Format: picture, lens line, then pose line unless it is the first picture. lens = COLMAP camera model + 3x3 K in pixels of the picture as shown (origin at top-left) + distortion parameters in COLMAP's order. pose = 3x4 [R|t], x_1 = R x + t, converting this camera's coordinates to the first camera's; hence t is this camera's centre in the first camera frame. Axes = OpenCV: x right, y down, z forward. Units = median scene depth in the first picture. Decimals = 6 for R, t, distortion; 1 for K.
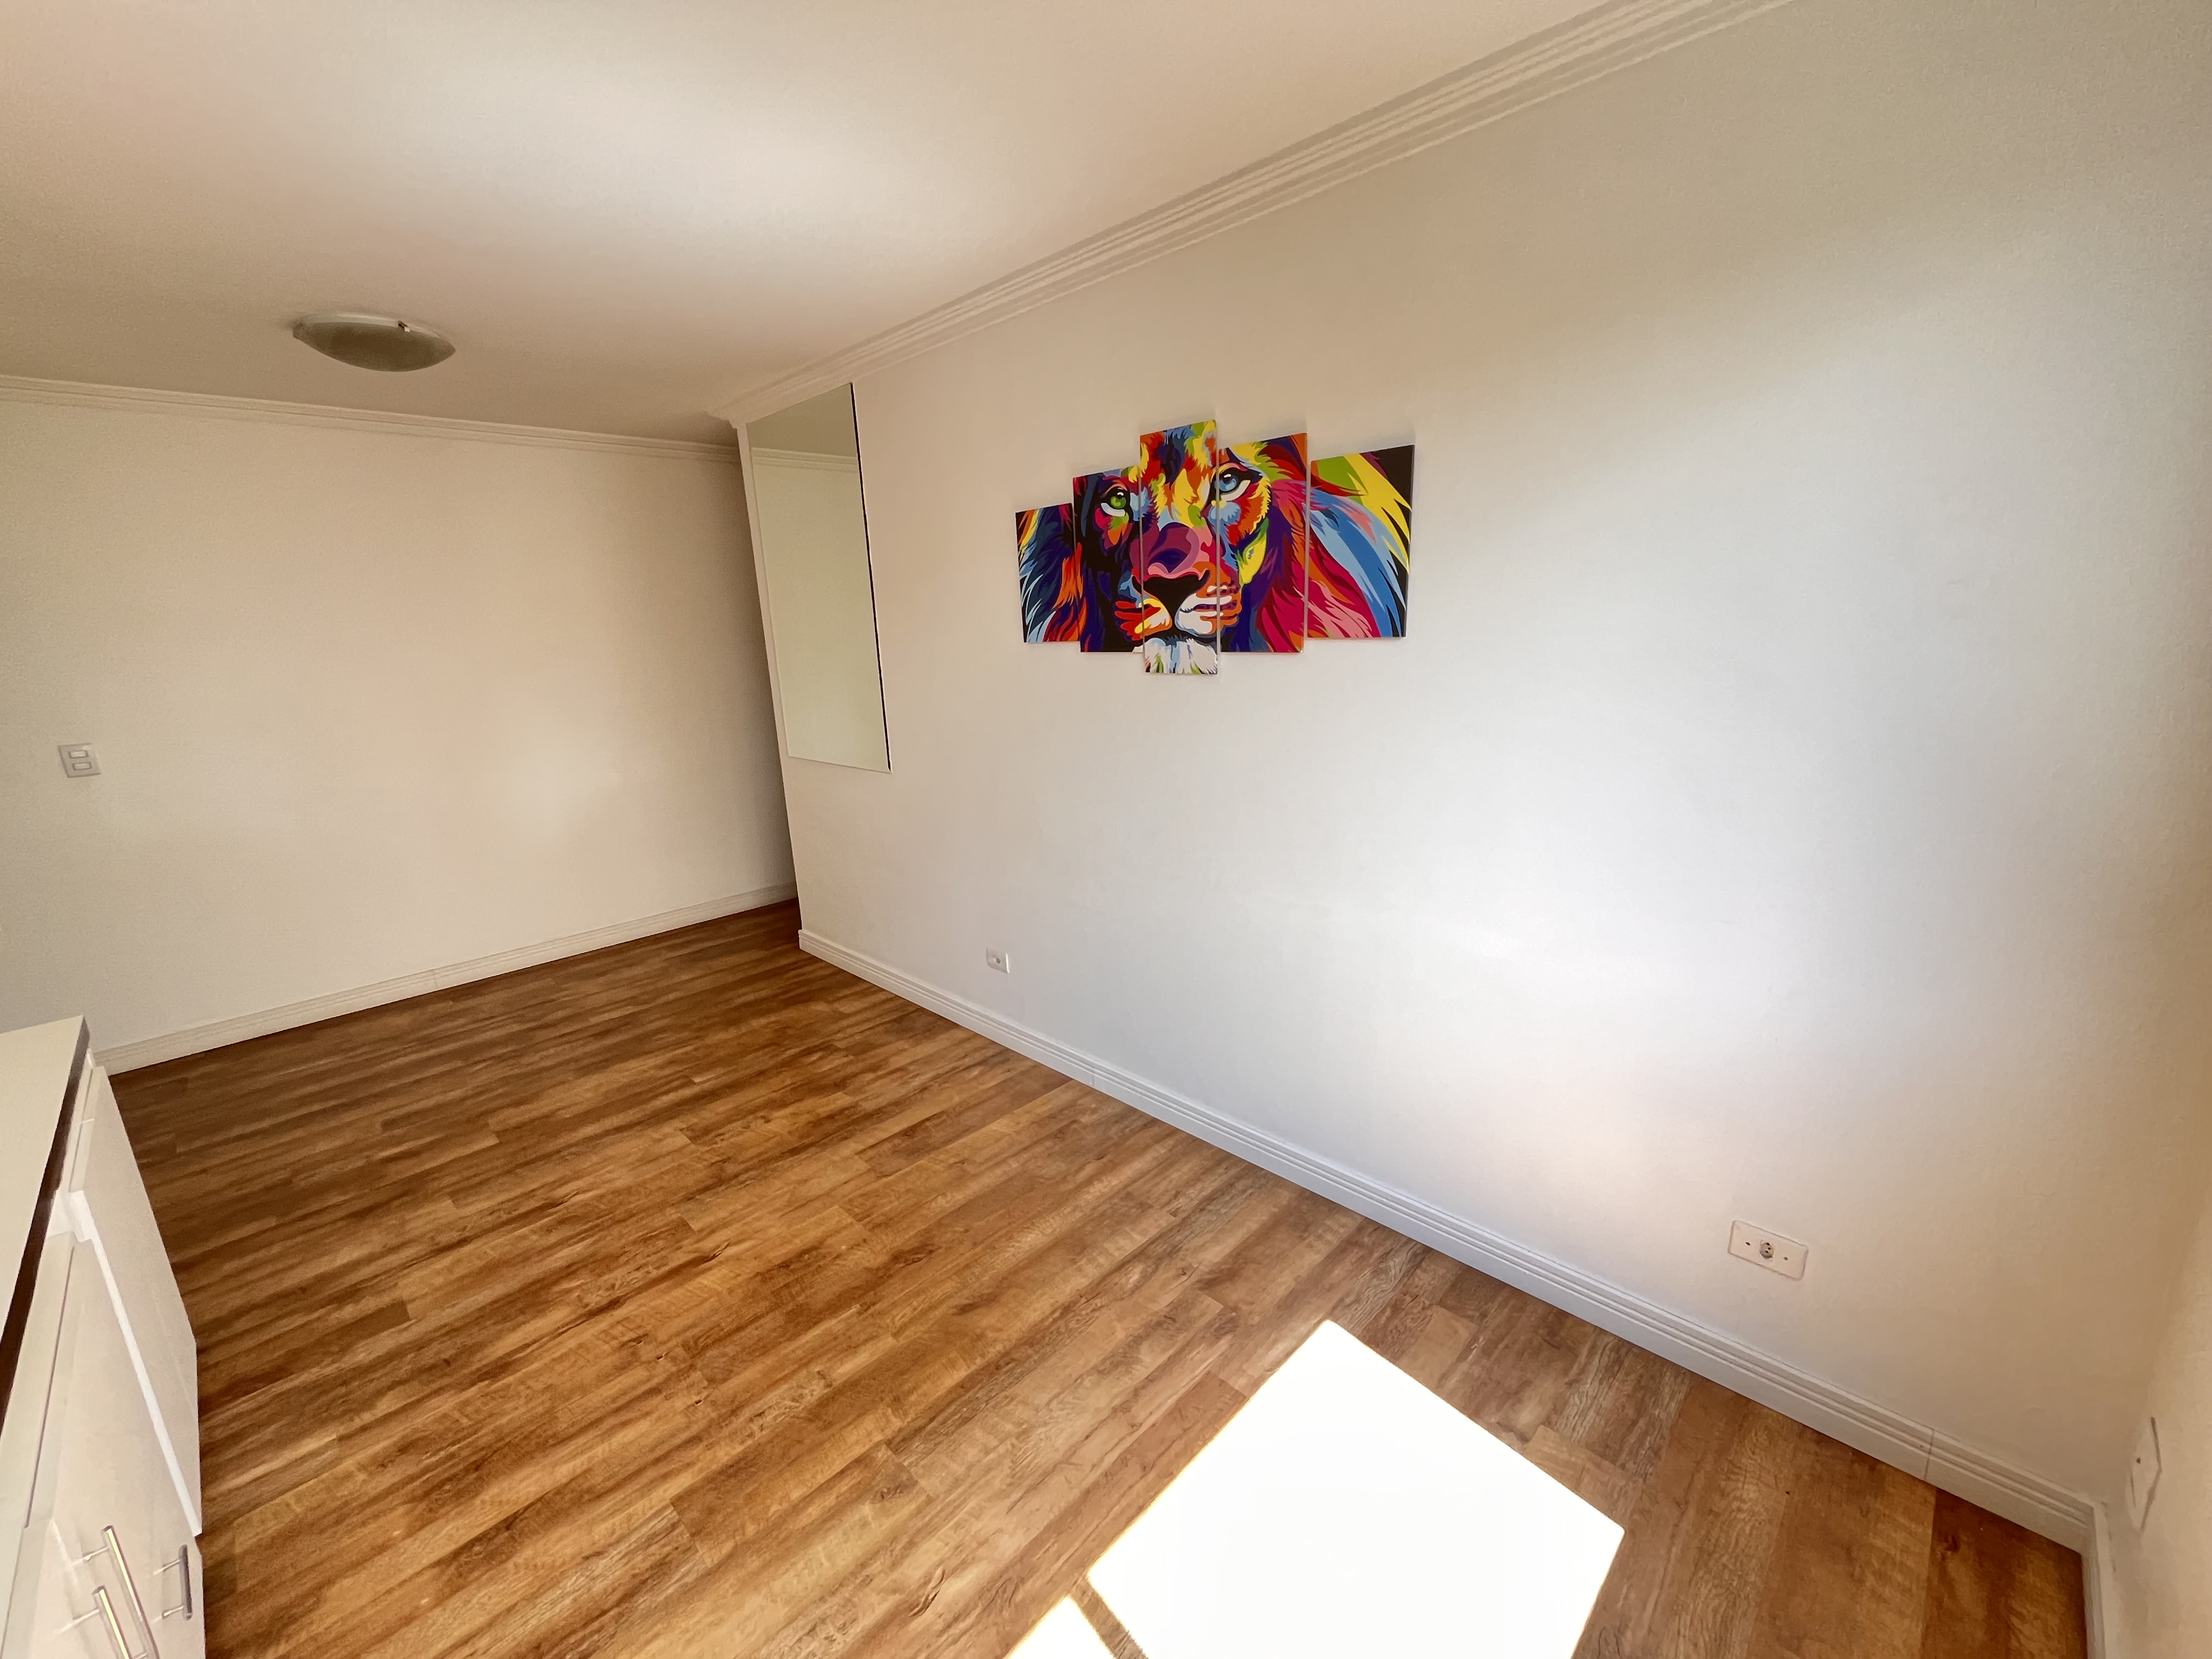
lens RADIAL K [[899.5, 0, 1101.9], [0, 899.5, 832.9], [0, 0, 1]] dist [-0.000774, -0.000326]
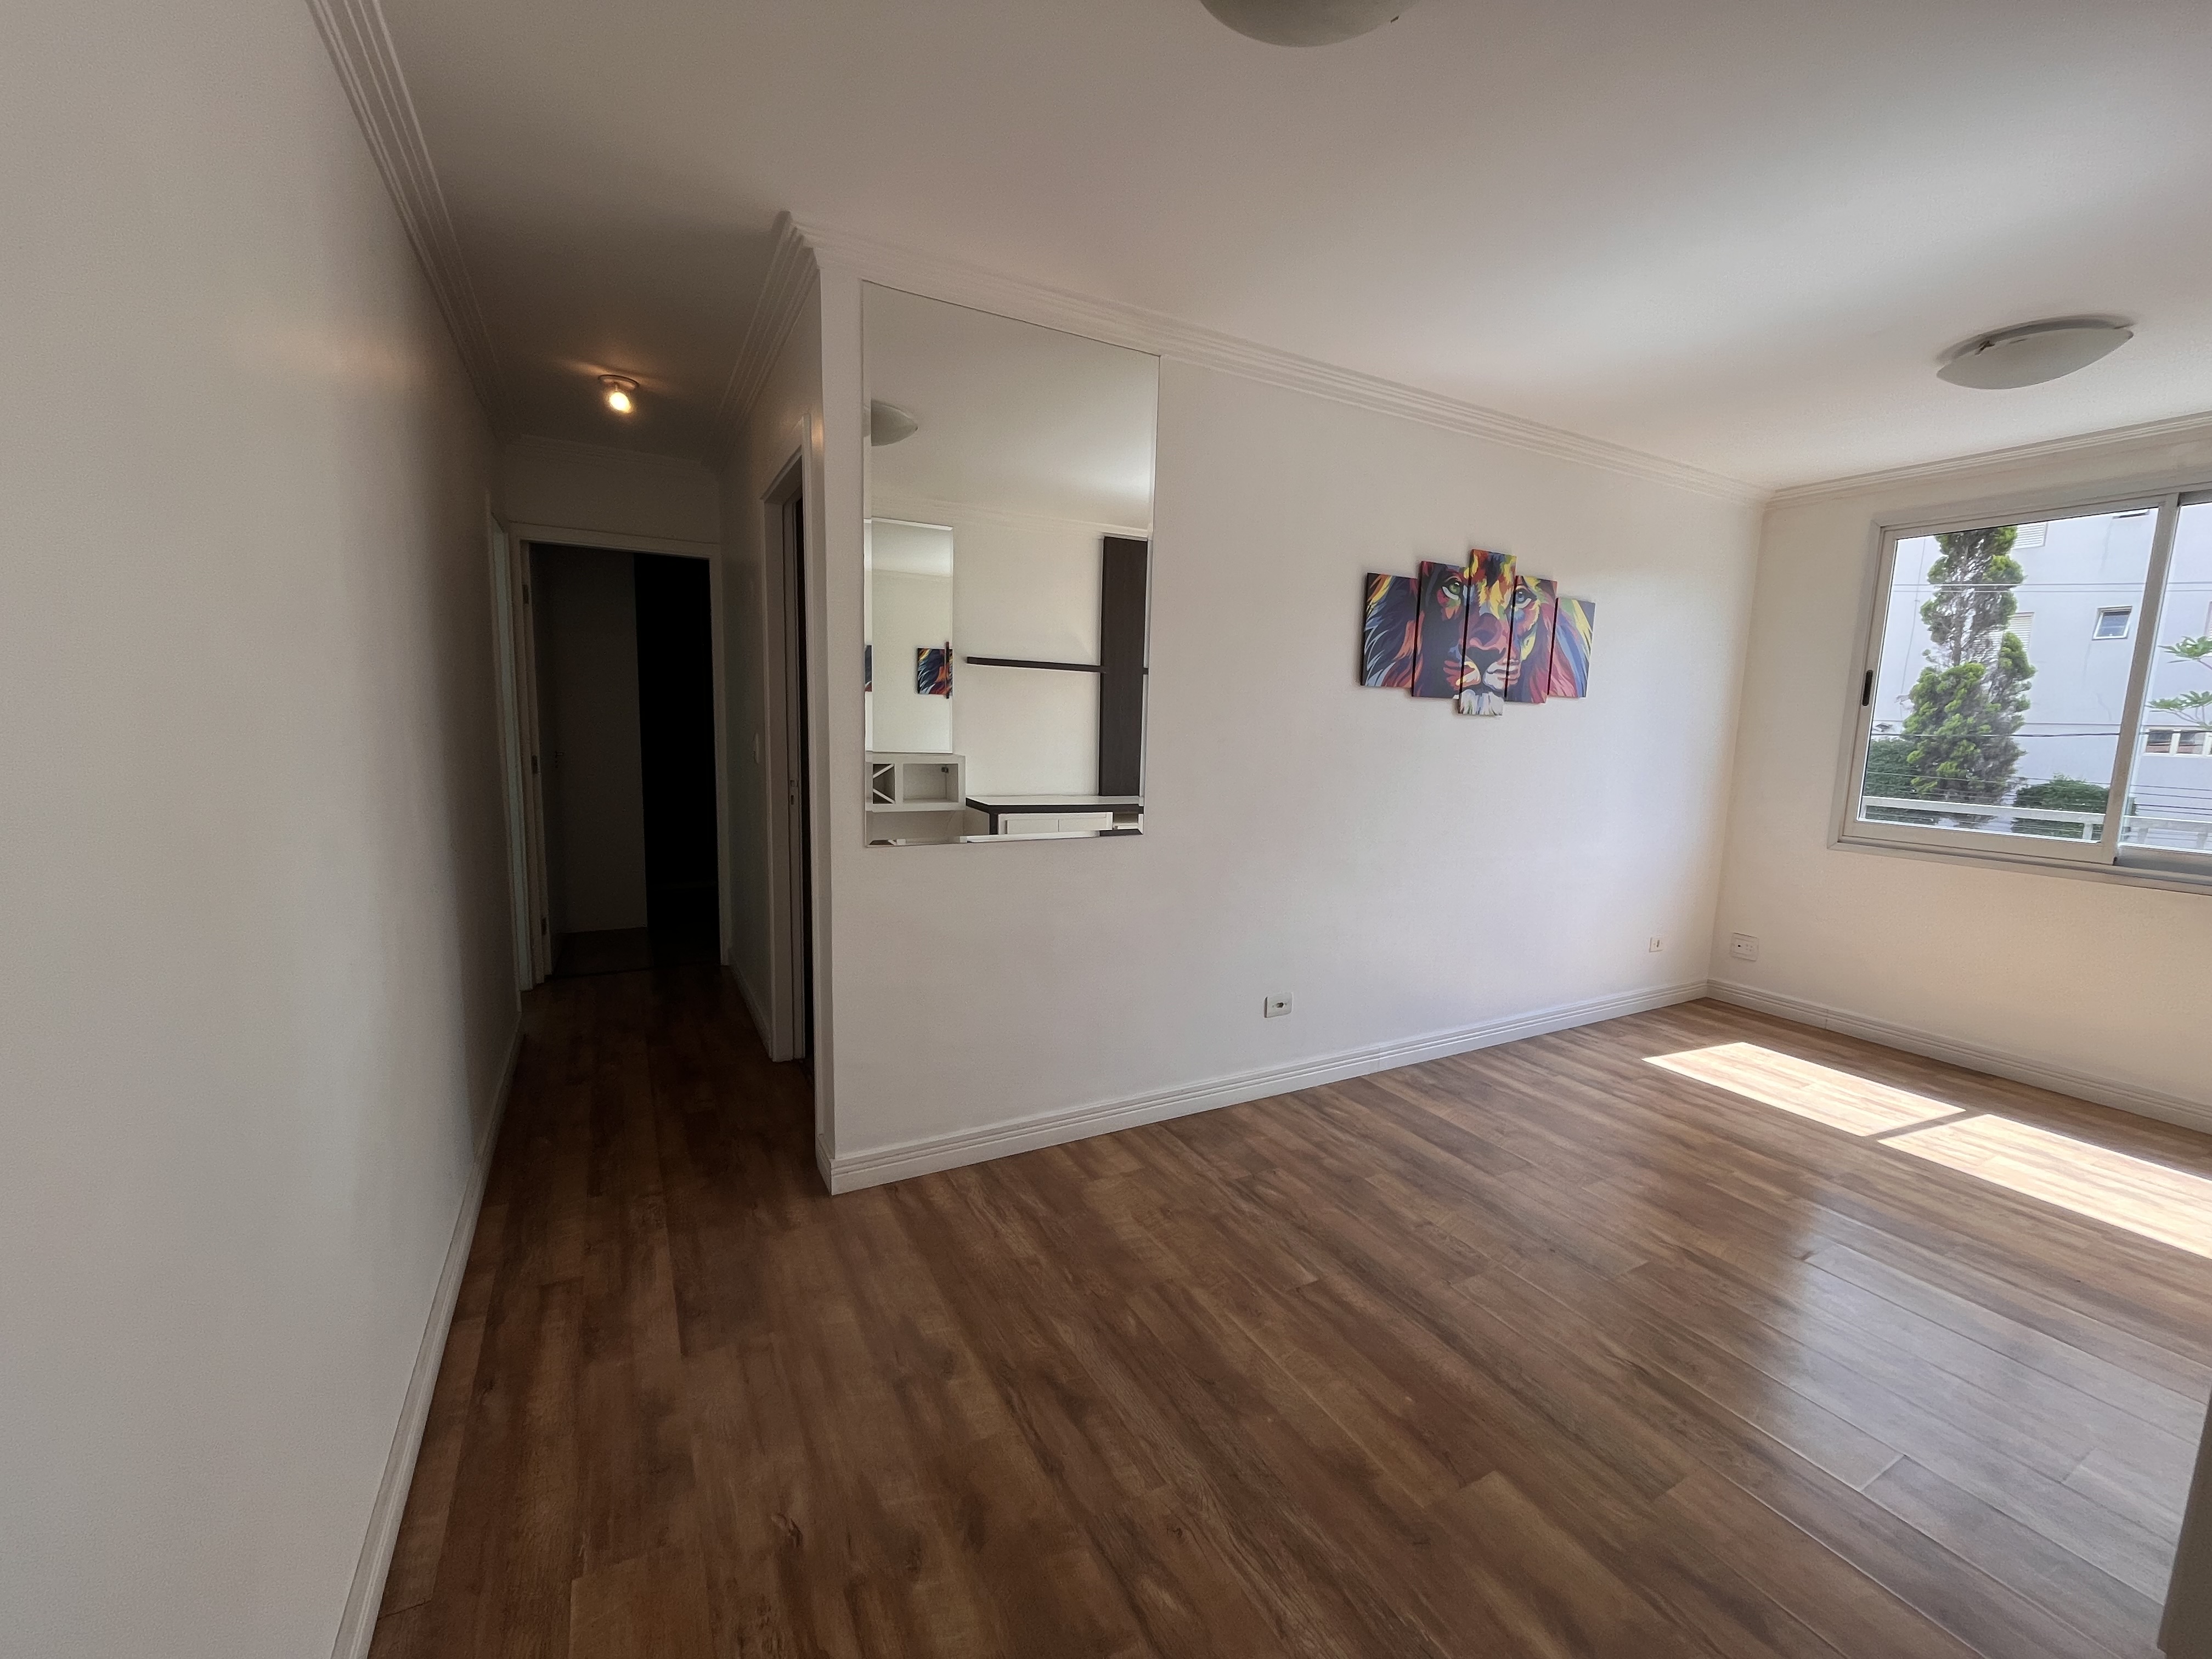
lens RADIAL K [[899.5, 0, 1106.3], [0, 899.5, 836.0], [0, 0, 1]] dist [-0.000774, -0.000326]
pose [[0.281842, -0.081862, 0.955962, -1.530757], [0.183899, 0.982490, 0.029916, -0.144331], [-0.941672, 0.167369, 0.291961, 1.214283]]
